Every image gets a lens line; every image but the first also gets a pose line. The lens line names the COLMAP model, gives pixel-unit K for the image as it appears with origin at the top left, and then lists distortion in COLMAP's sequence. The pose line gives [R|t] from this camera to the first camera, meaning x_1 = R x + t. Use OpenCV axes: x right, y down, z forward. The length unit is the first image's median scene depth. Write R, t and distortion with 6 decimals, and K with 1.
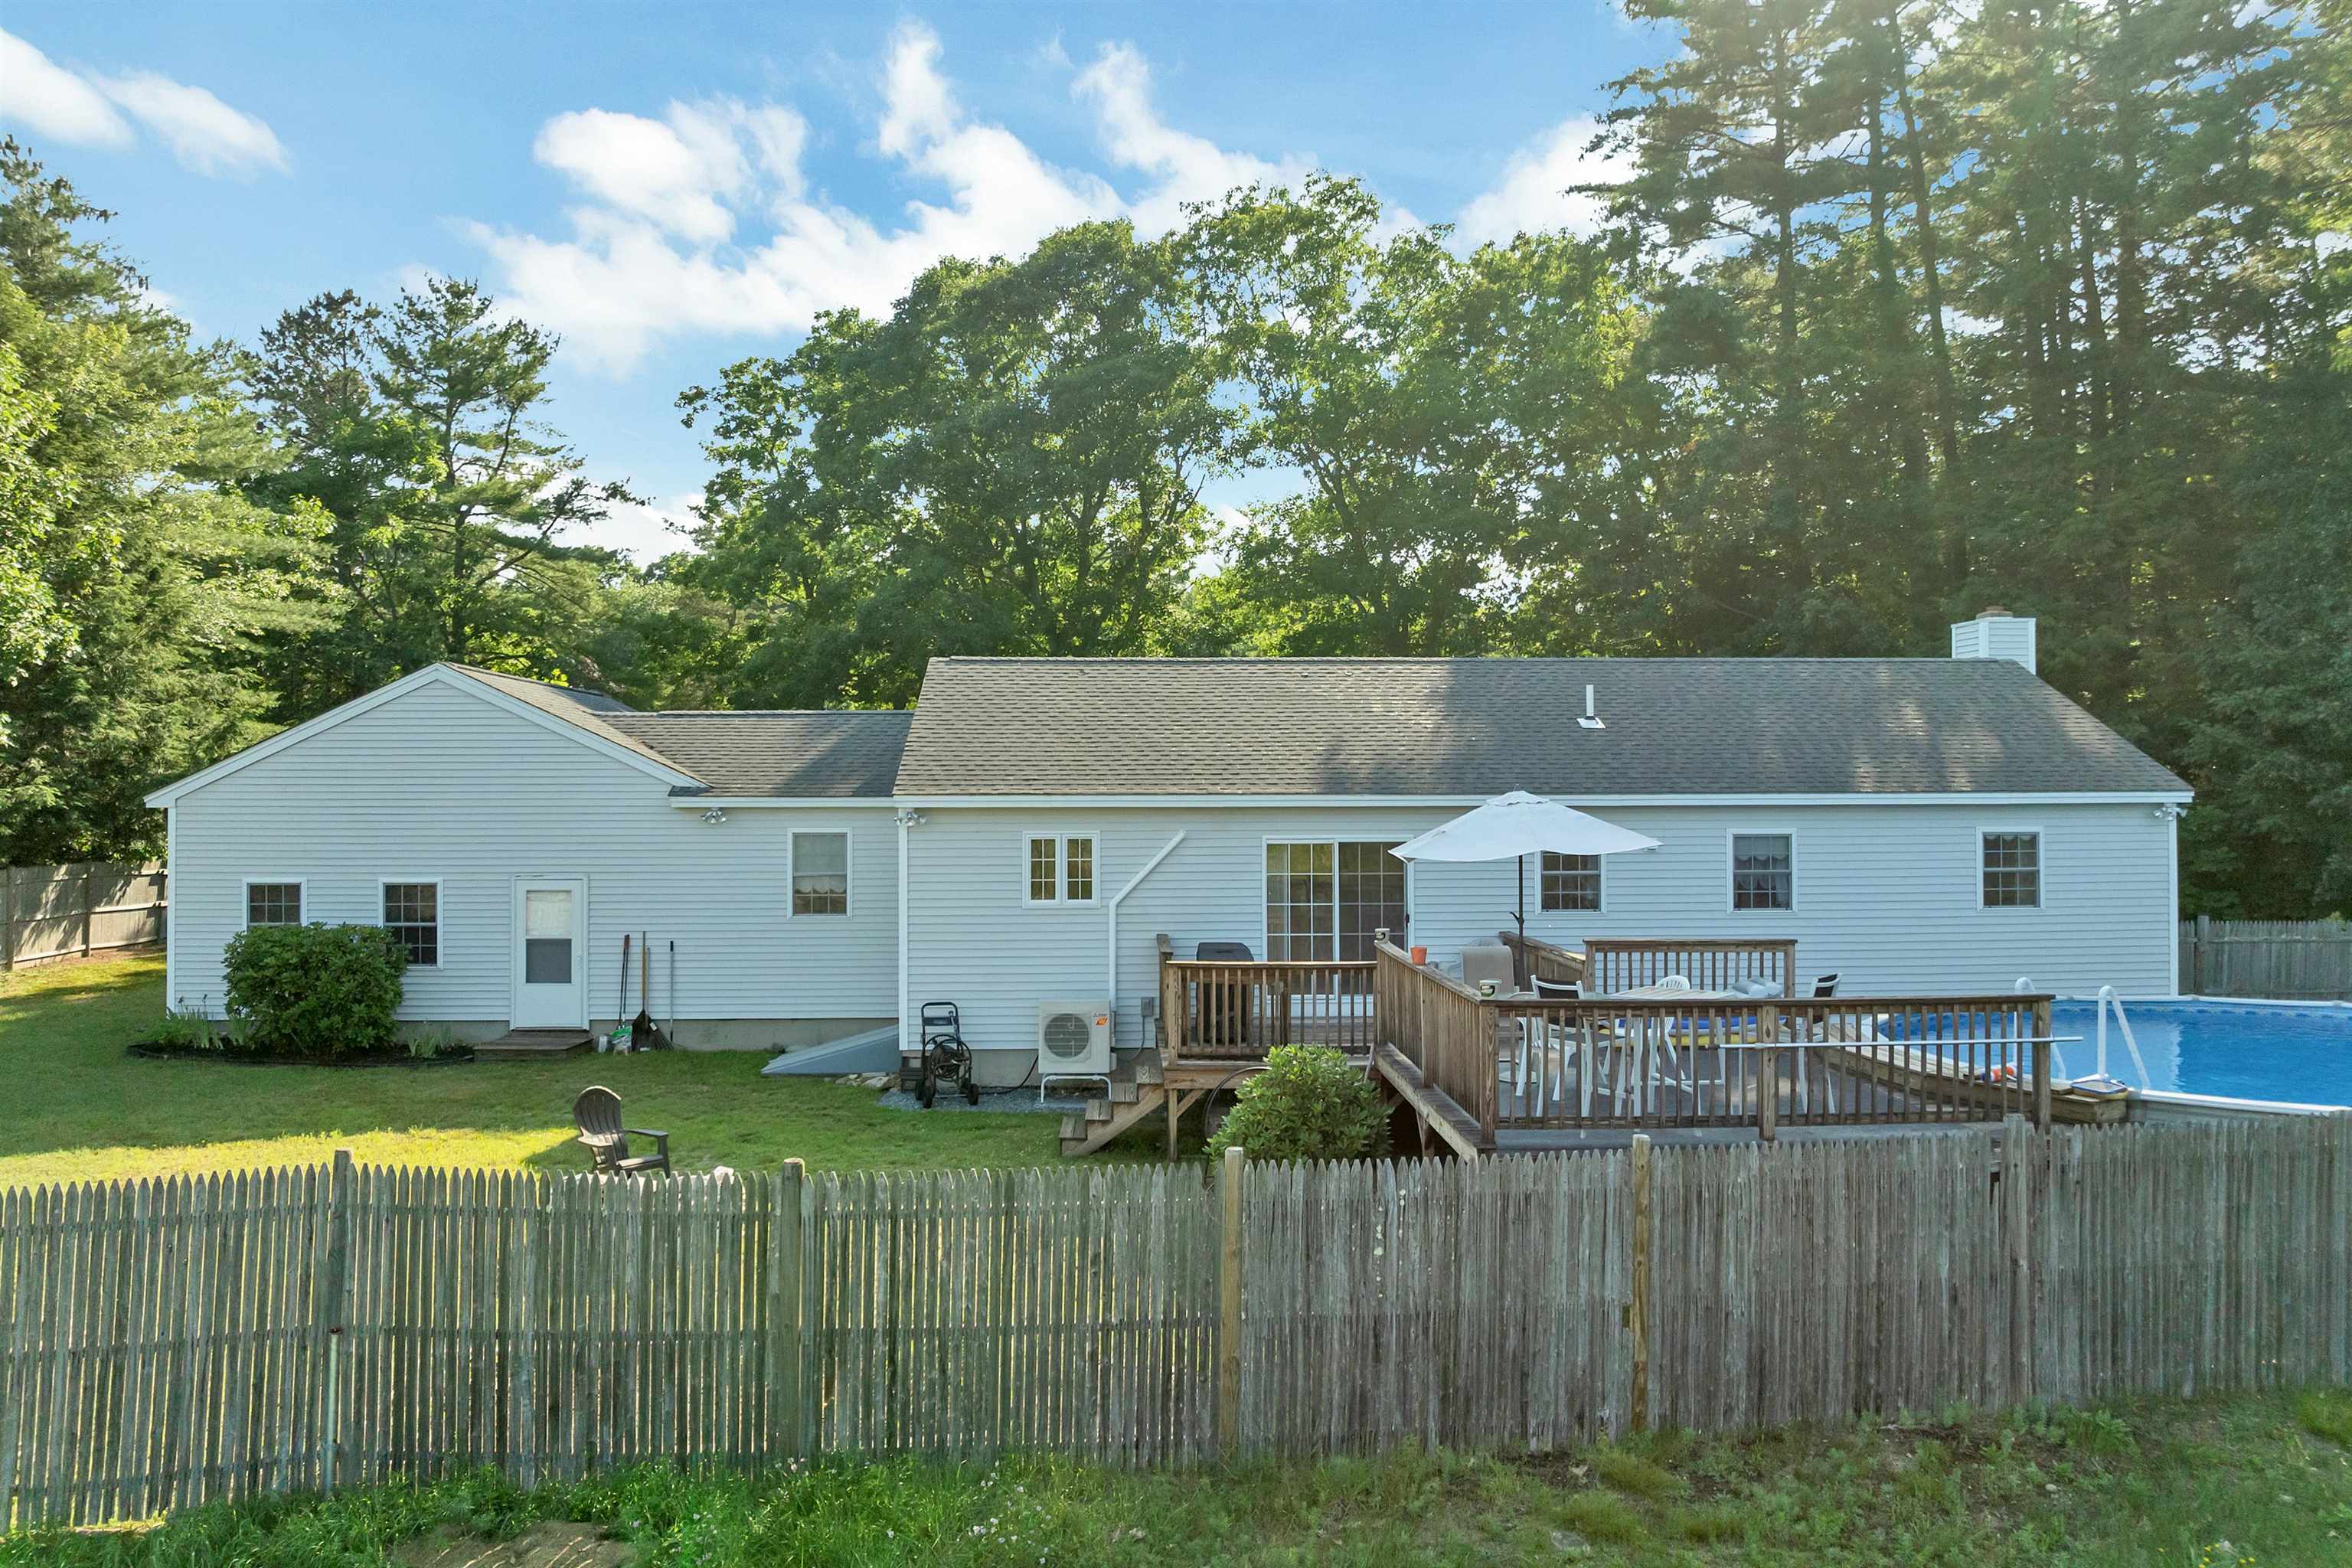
lens RADIAL K [[1706.8, 0, 1172.6], [0, 1706.8, 755.7], [0, 0, 1]] dist [-0.038595, -0.000821]
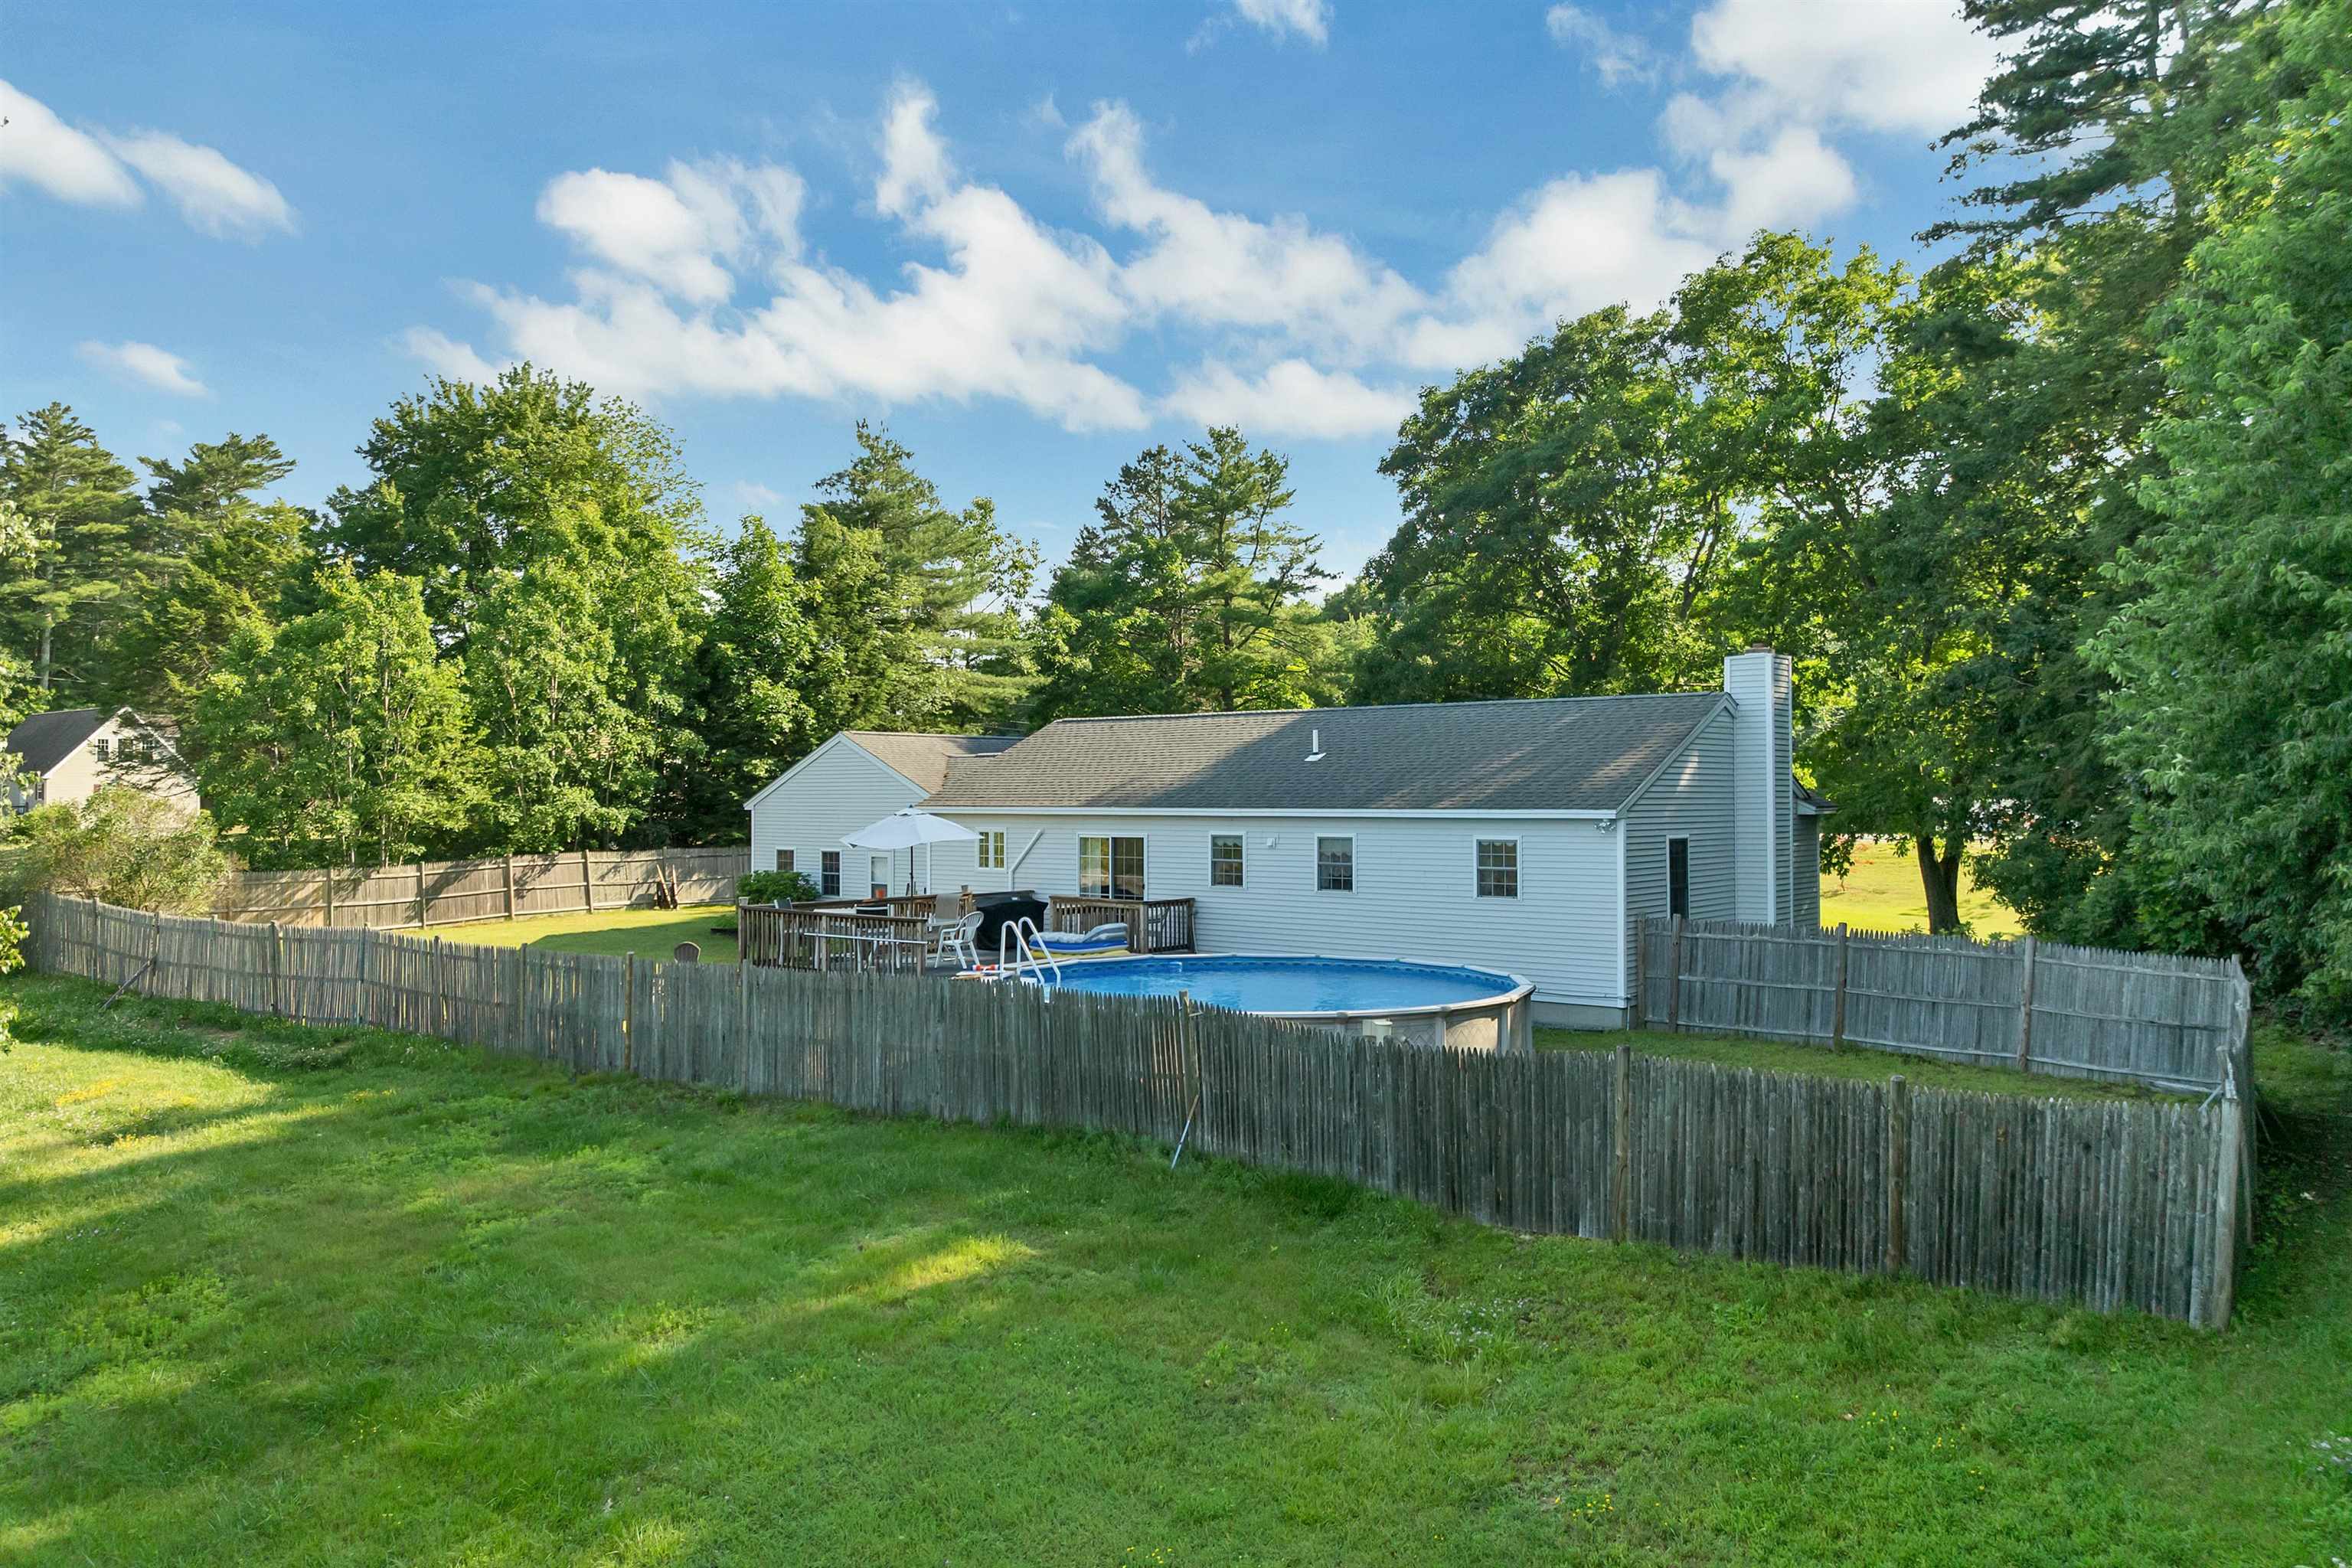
lens RADIAL K [[1706.8, 0, 1172.6], [0, 1706.8, 755.7], [0, 0, 1]] dist [-0.038595, -0.000821]
pose [[0.733989, -0.014495, -0.679006, 1.086269], [0.015565, 0.999869, -0.004519, -0.015422], [0.678983, -0.007252, 0.734118, -0.113100]]
